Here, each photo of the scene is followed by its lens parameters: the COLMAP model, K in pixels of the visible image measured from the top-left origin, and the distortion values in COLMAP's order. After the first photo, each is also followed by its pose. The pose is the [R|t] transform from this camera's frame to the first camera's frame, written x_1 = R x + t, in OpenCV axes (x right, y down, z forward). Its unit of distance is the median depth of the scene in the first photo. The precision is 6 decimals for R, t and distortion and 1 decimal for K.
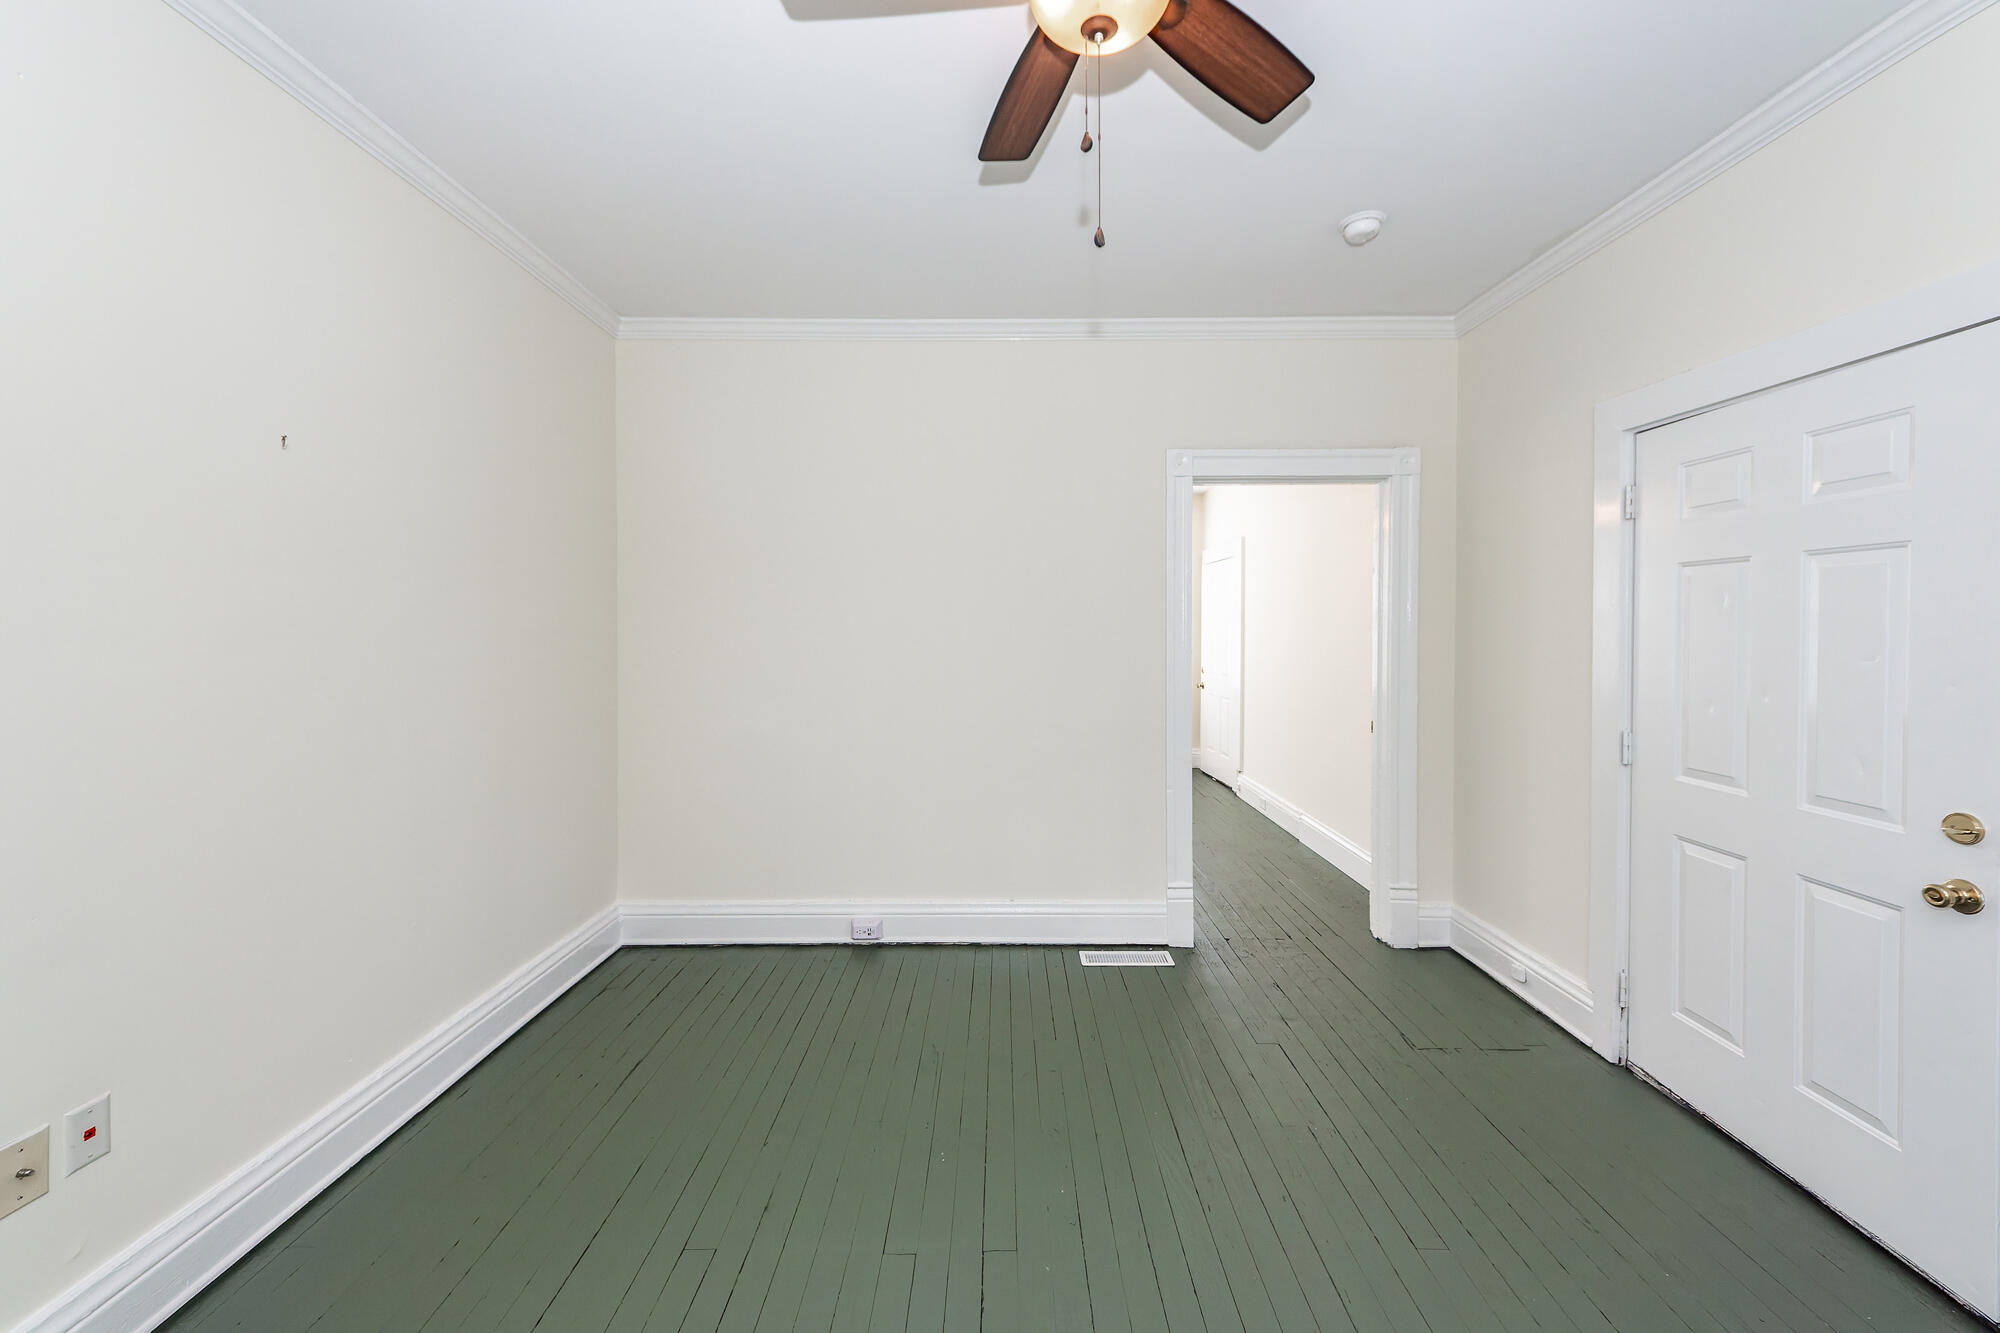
lens RADIAL K [[704.8, 0, 998.6], [0, 704.8, 639.9], [0, 0, 1]] dist [-0.000069, -0.000054]
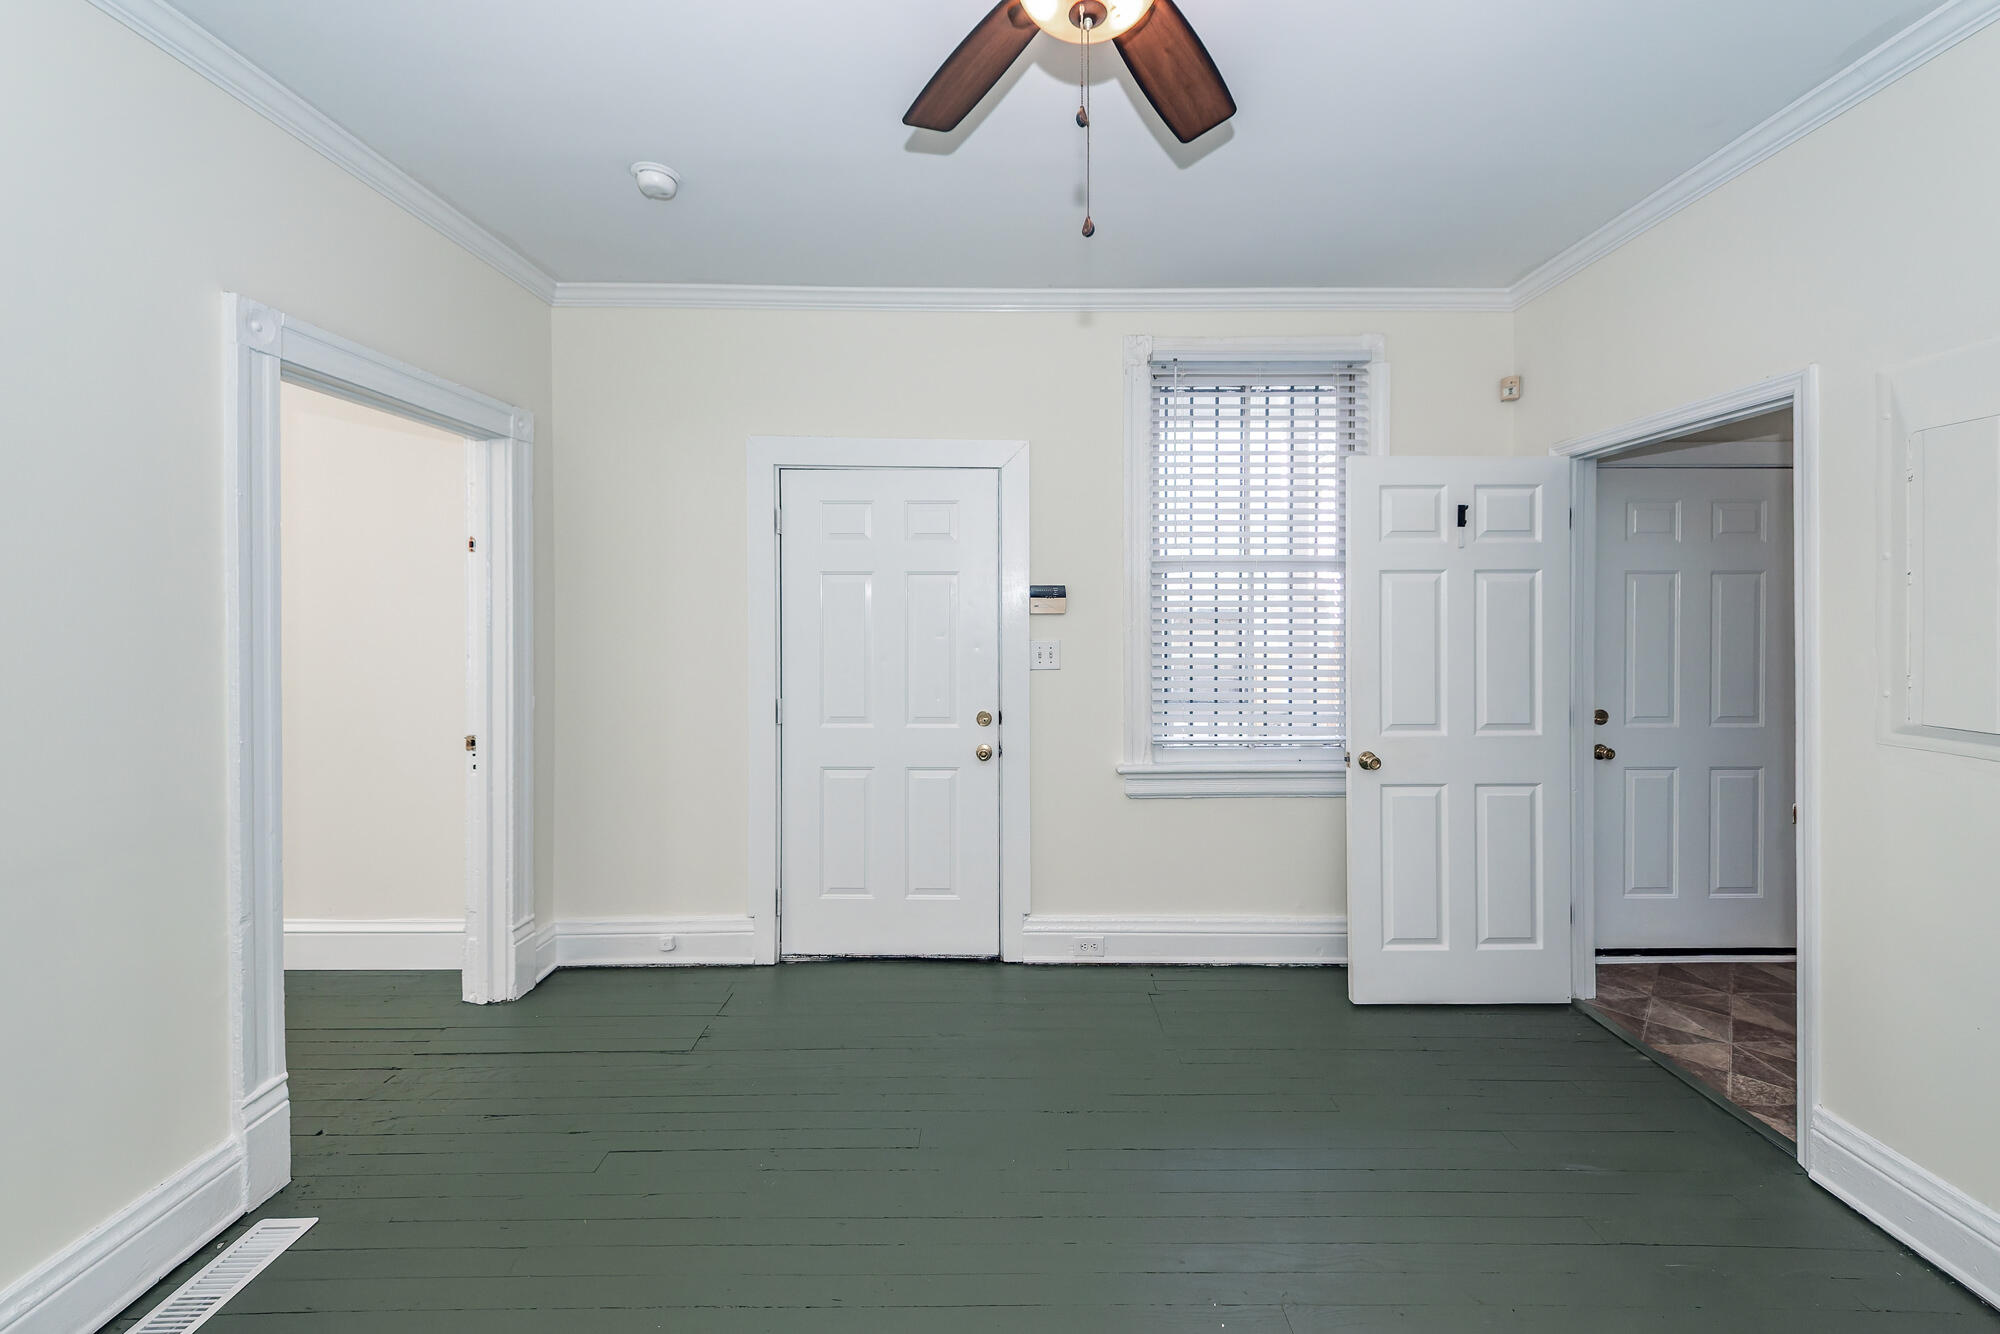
lens RADIAL K [[746.9, 0, 990.5], [0, 746.9, 614.8], [0, 0, 1]] dist [0.000865, -0.000079]
pose [[0.009222, -0.001210, 0.999957, -0.376848], [0.020494, 0.999789, 0.001021, -0.013810], [-0.999747, 0.020484, 0.009245, 0.483099]]
